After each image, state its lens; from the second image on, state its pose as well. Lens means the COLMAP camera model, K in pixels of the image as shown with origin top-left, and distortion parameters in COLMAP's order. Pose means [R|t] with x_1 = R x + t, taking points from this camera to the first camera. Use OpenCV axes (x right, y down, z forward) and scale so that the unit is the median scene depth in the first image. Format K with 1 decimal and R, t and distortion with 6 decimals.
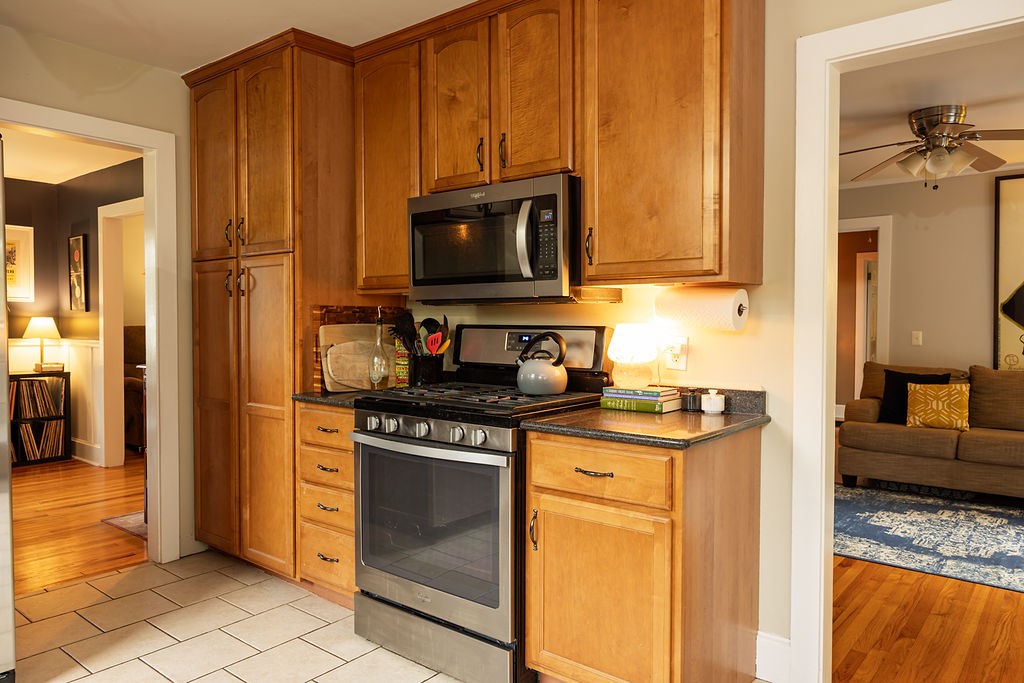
lens RADIAL K [[694.6, 0, 510.1], [0, 694.6, 339.5], [0, 0, 1]] dist [0.002289, -0.001329]
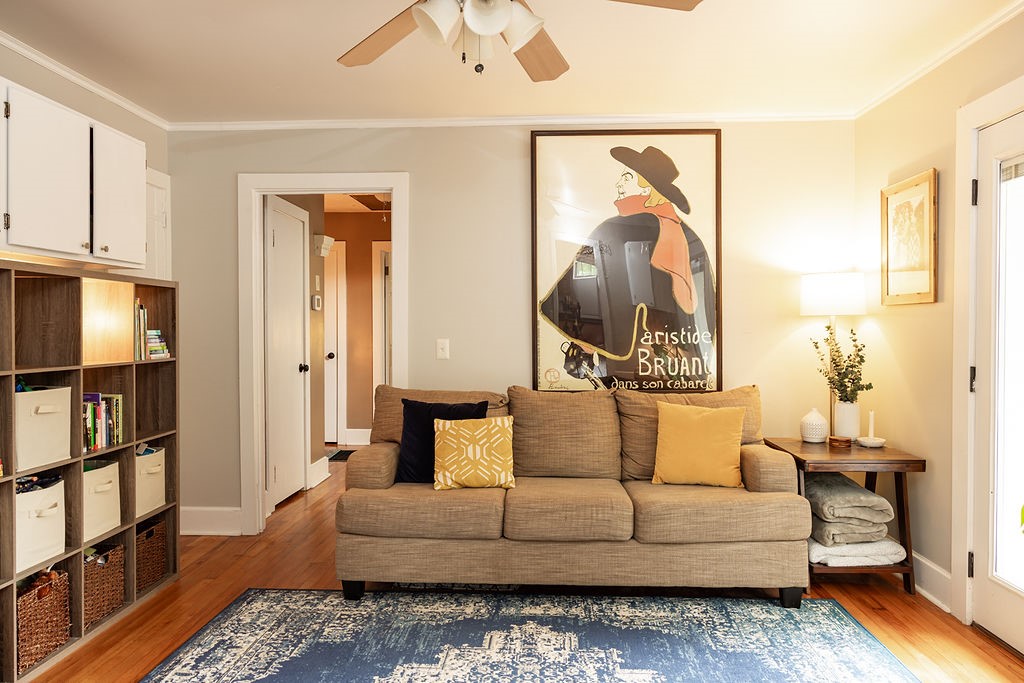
lens RADIAL K [[694.6, 0, 510.1], [0, 694.6, 339.5], [0, 0, 1]] dist [0.002289, -0.001329]
pose [[0.801331, -0.013687, 0.598065, 0.246578], [0.017903, 0.999839, -0.001106, -0.011053], [-0.597954, 0.011594, 0.801447, 0.445402]]
